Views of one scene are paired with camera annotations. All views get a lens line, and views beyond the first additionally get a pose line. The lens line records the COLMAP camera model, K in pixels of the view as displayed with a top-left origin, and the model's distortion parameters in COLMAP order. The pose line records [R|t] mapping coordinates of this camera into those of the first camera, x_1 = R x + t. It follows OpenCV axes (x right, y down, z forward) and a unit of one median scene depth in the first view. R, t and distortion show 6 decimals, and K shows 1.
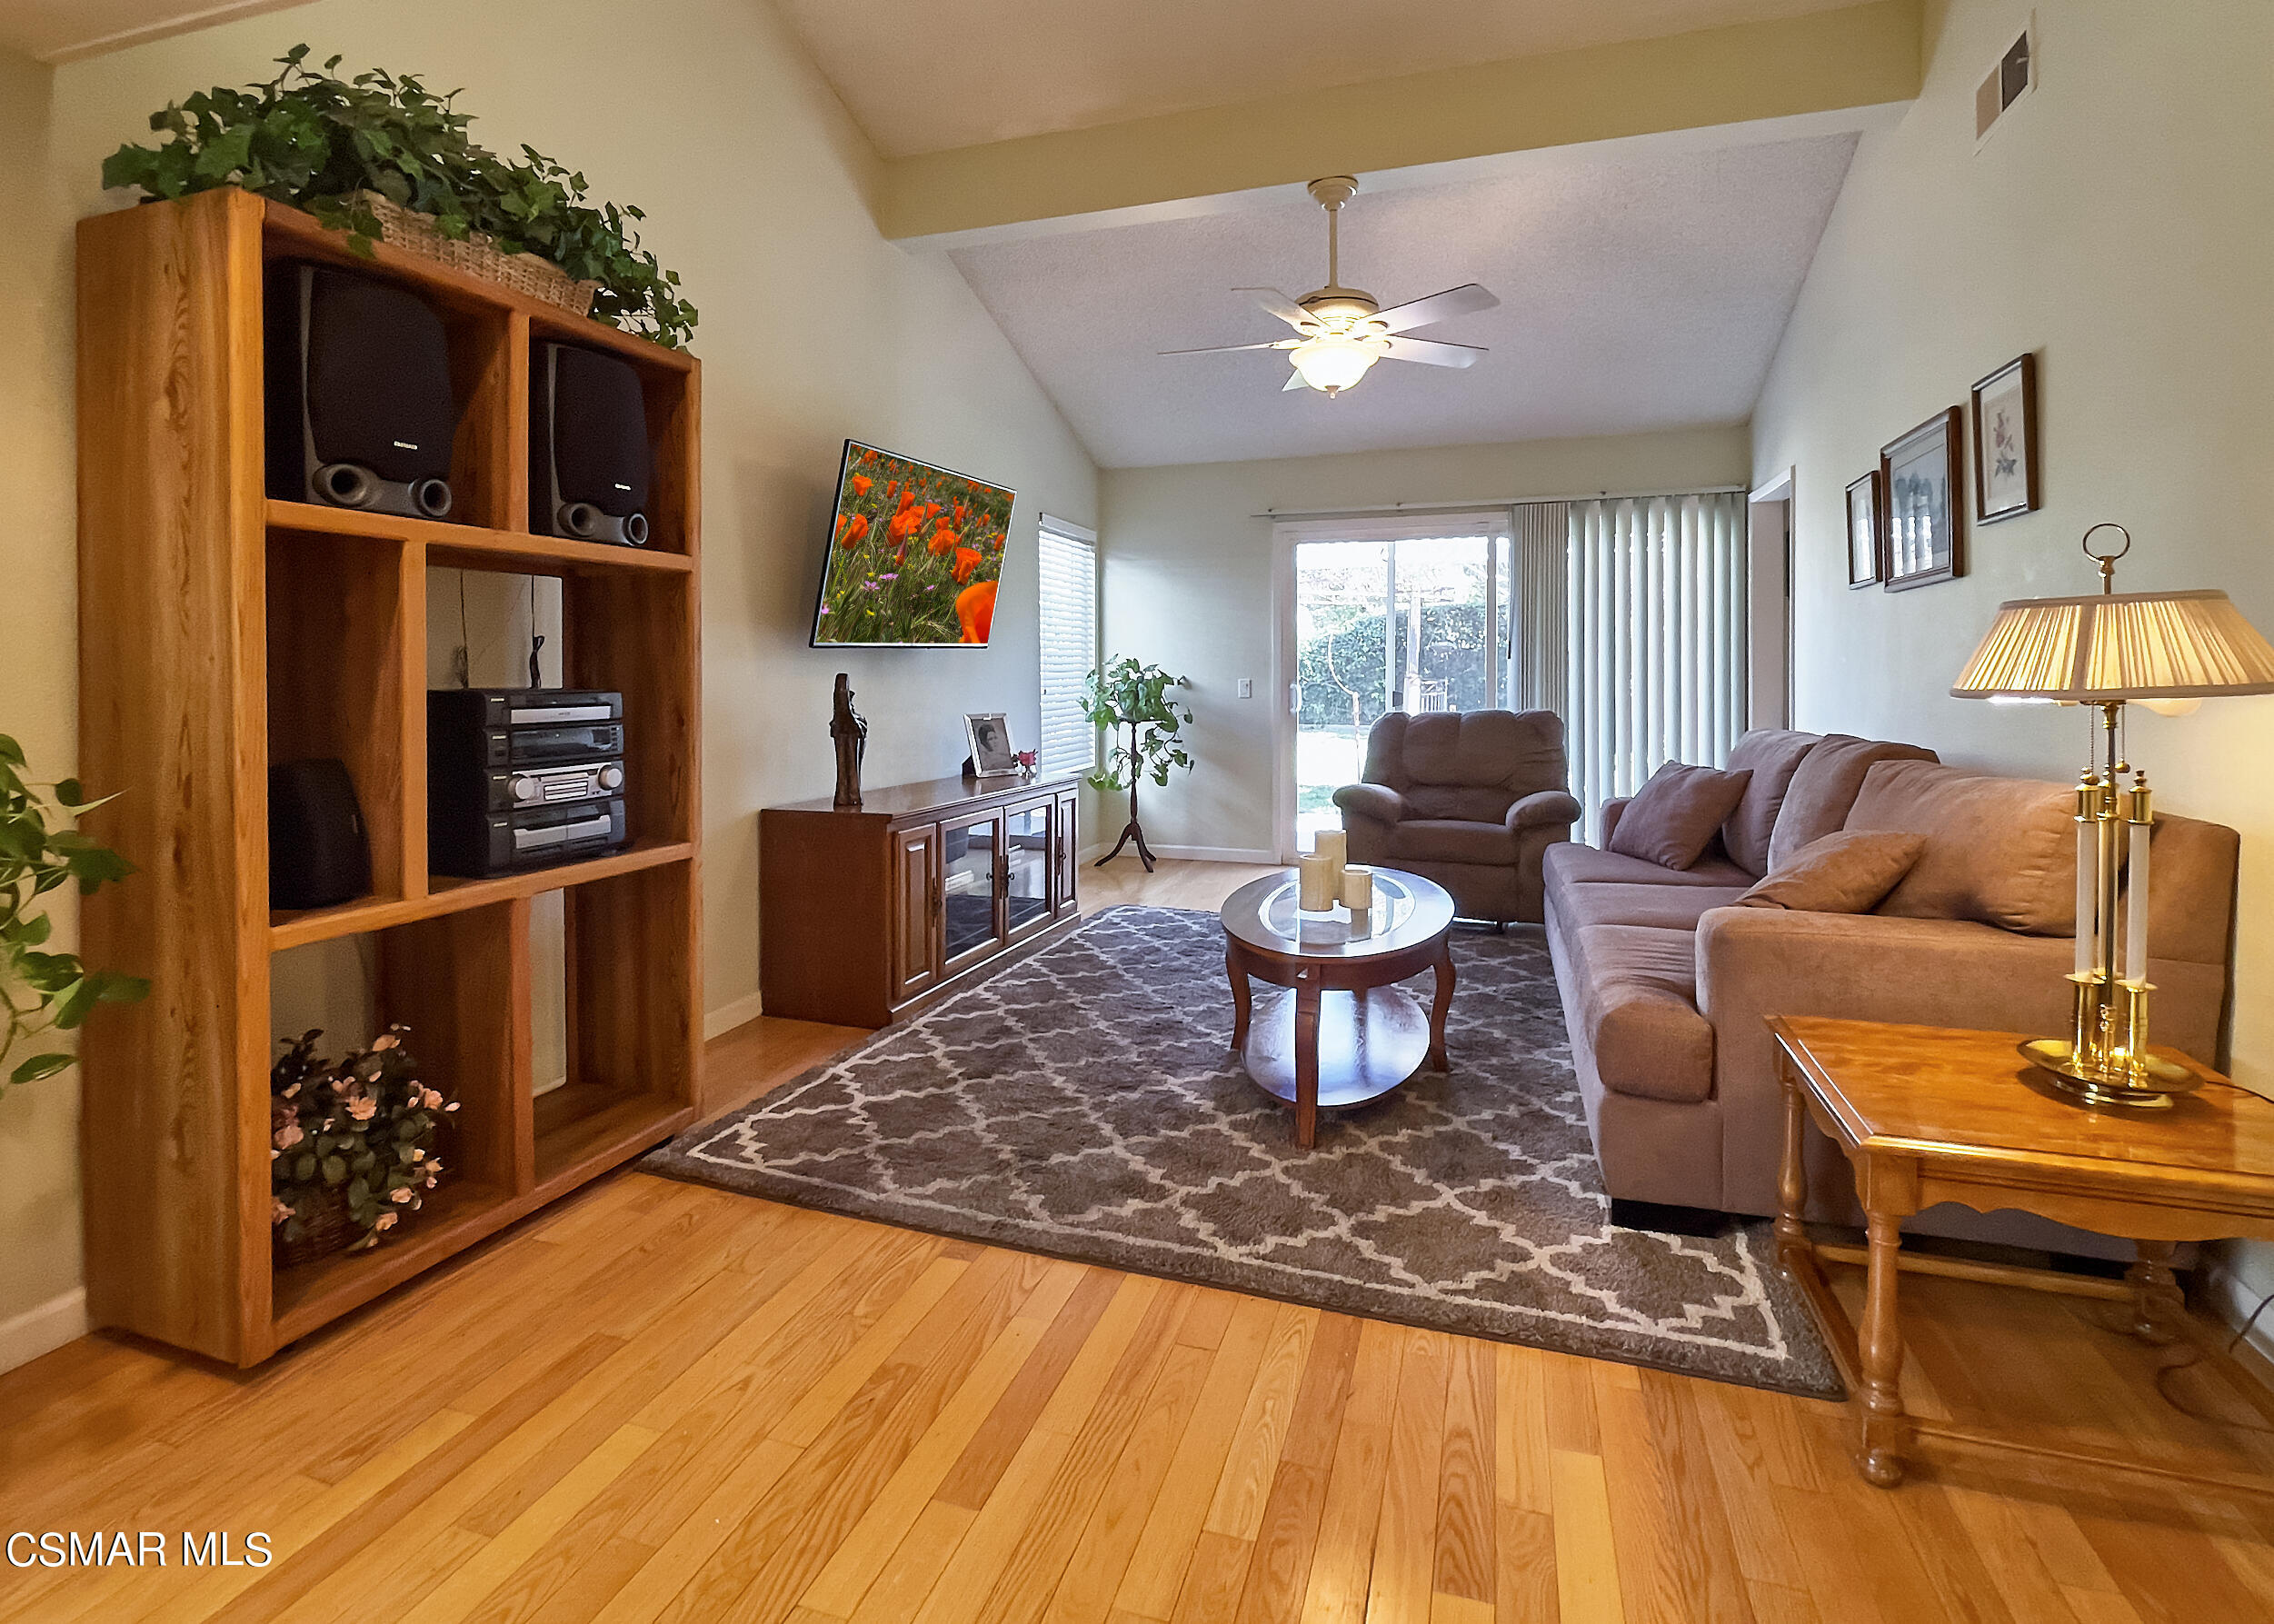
lens RADIAL K [[1048.7, 0, 1151.9], [0, 1048.7, 681.8], [0, 0, 1]] dist [-0.017051, 0.002487]
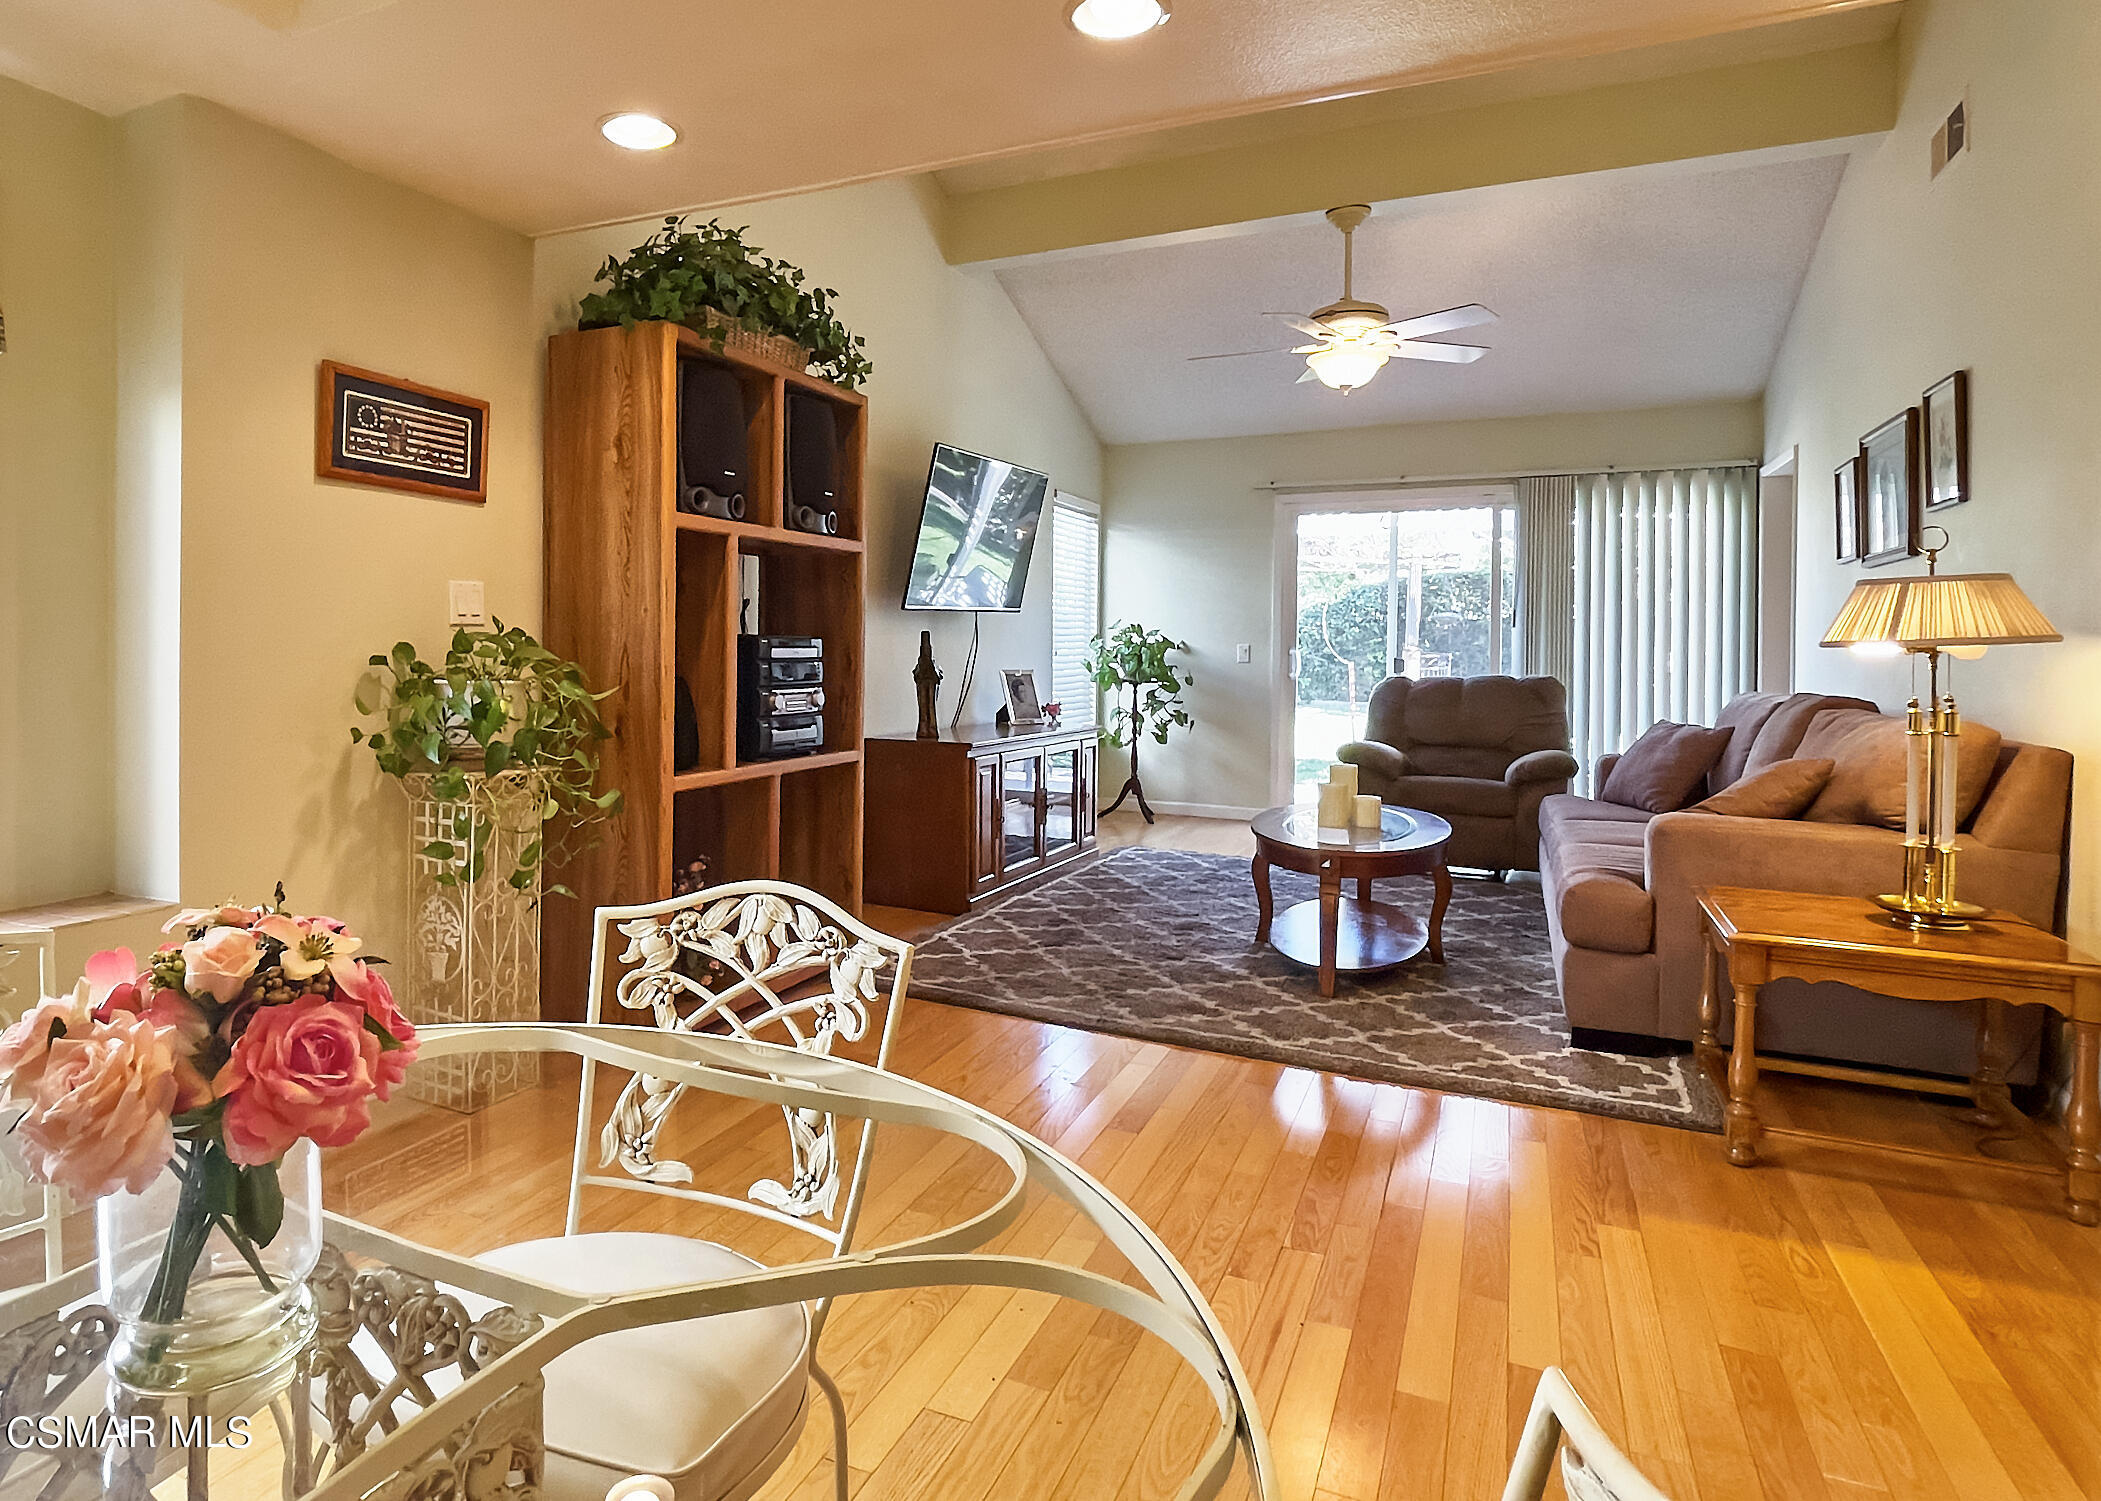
lens RADIAL K [[1147.2, 0, 916.5], [0, 1147.2, 655.7], [0, 0, 1]] dist [-0.006802, -0.014800]
pose [[0.987138, 0.014406, -0.159222, -0.142799], [-0.014128, 0.999896, 0.002880, 0.027350], [0.159247, -0.000594, 0.987239, -0.512708]]
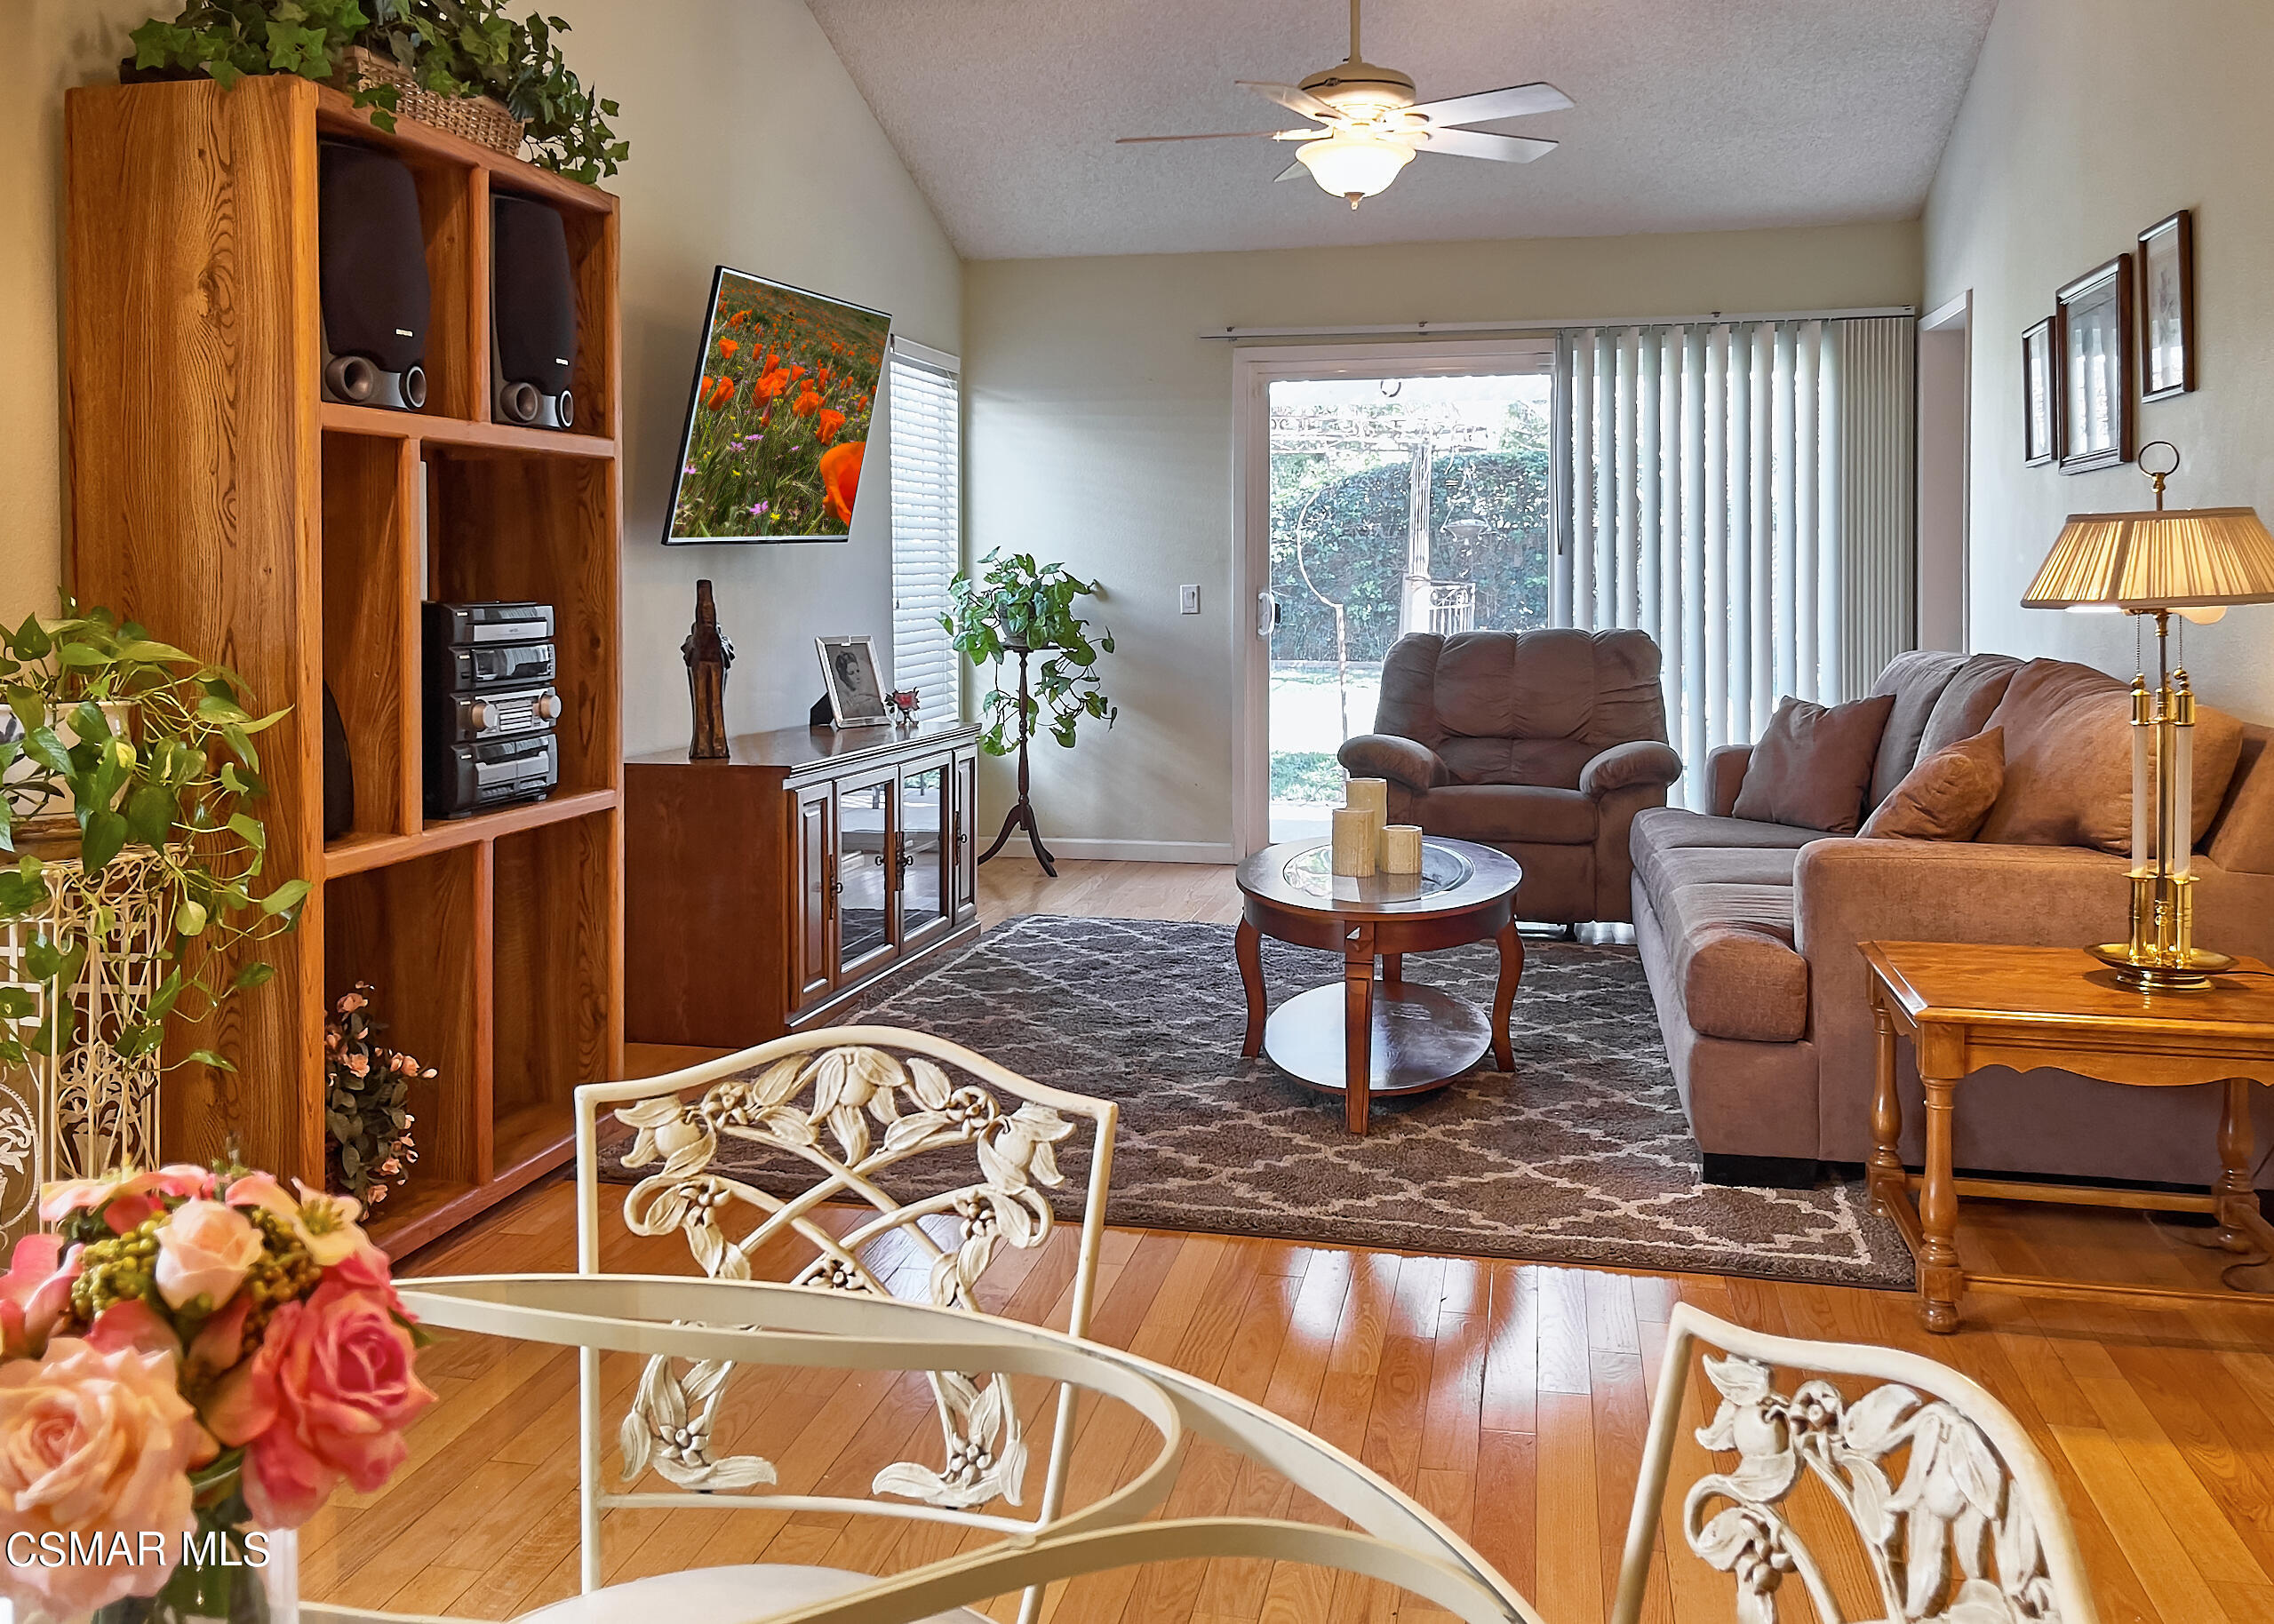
lens RADIAL K [[1956.5, 0, 1071.8], [0, 1956.5, 594.4], [0, 0, 1]] dist [0.053983, -0.039885]
pose [[0.997094, -0.001812, 0.076160, -0.221598], [0.001529, 0.999992, 0.003782, -0.004032], [-0.076167, -0.003654, 0.997088, -0.622041]]
